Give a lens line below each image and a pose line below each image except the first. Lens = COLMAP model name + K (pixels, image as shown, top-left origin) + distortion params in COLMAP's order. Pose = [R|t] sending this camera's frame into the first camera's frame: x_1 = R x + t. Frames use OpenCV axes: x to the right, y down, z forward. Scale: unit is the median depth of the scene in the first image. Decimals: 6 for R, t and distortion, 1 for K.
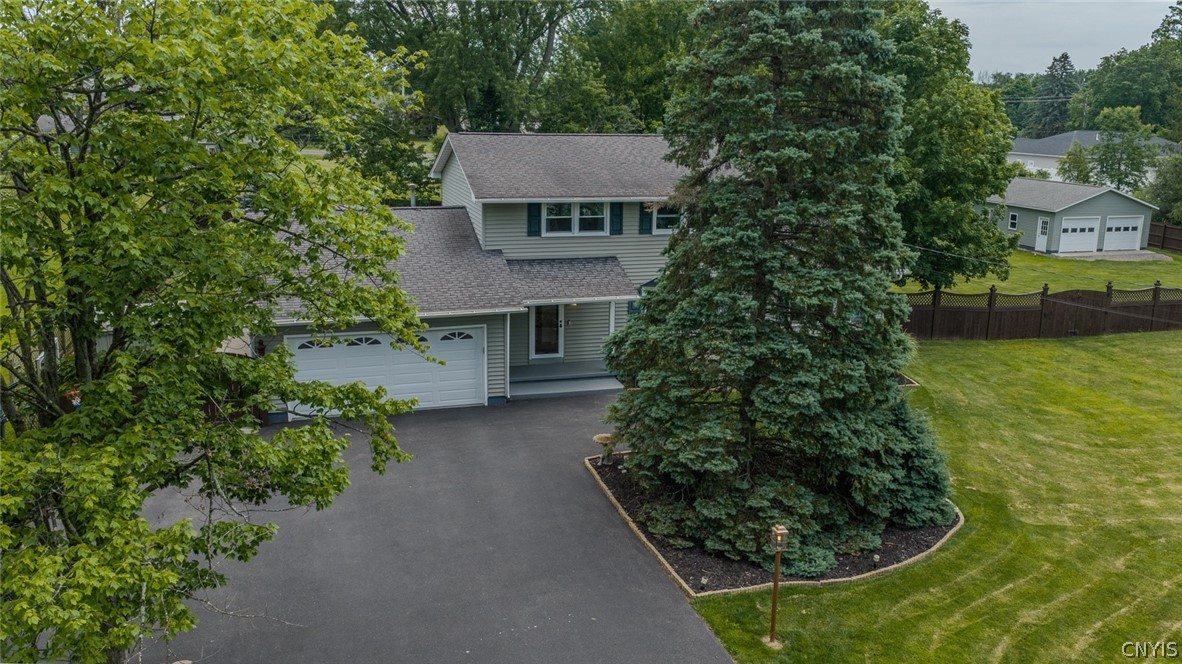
lens RADIAL K [[1001.1, 0, 585.9], [0, 1001.1, 333.0], [0, 0, 1]] dist [0.011870, -0.006337]
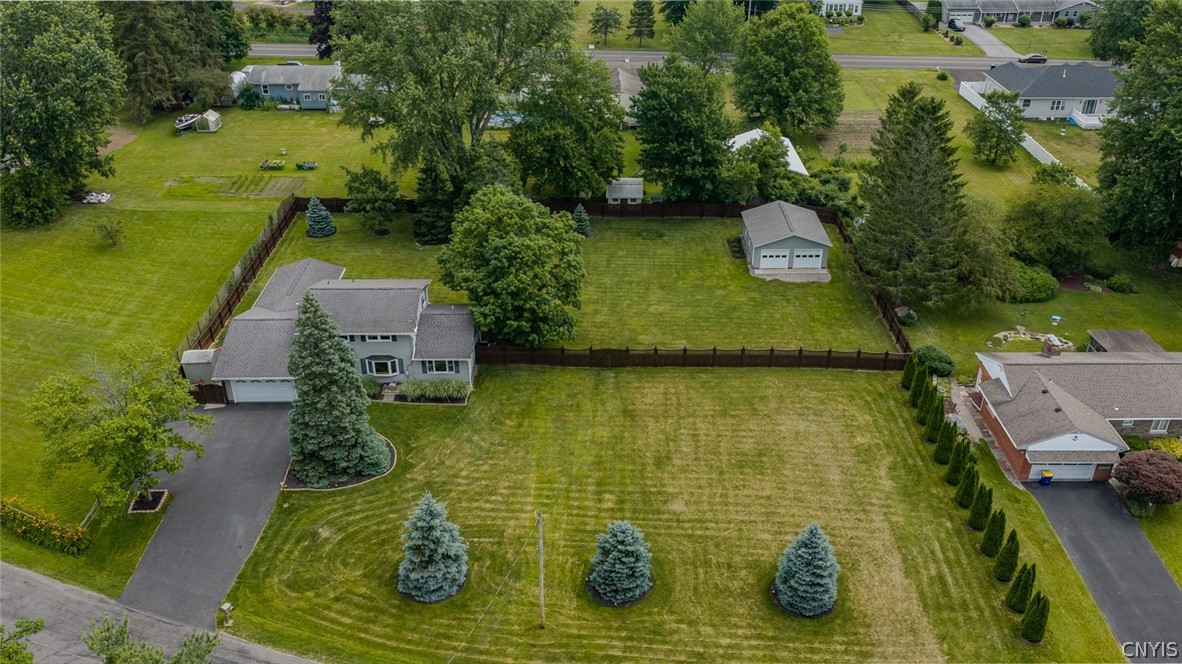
lens RADIAL K [[1001.1, 0, 594.9], [0, 1001.1, 330.5], [0, 0, 1]] dist [0.011870, -0.006337]
pose [[0.953897, 0.132598, -0.269254, 1.449510], [-0.045634, 0.950760, 0.306549, -1.036032], [0.296644, -0.280129, 0.912979, -1.361369]]
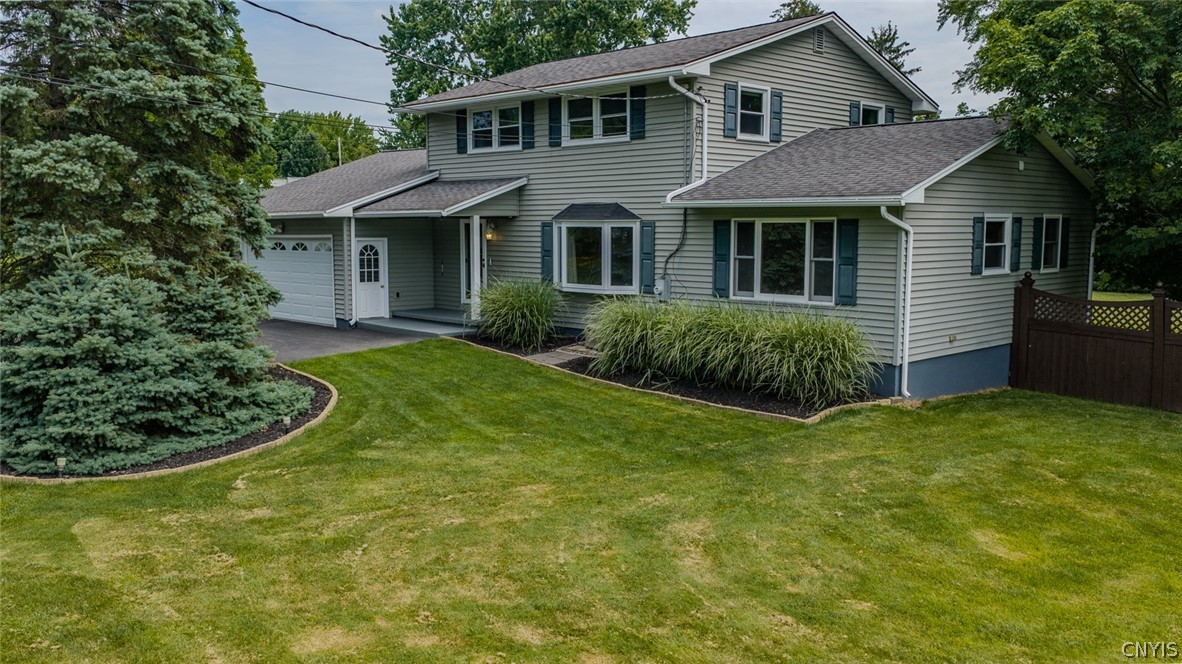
lens RADIAL K [[1001.1, 0, 594.1], [0, 1001.1, 332.1], [0, 0, 1]] dist [0.011870, -0.006337]
pose [[0.450567, 0.087131, -0.888481, 0.765442], [-0.184977, 0.982739, 0.002569, 0.029206], [0.873369, 0.163191, 0.458907, 0.733874]]
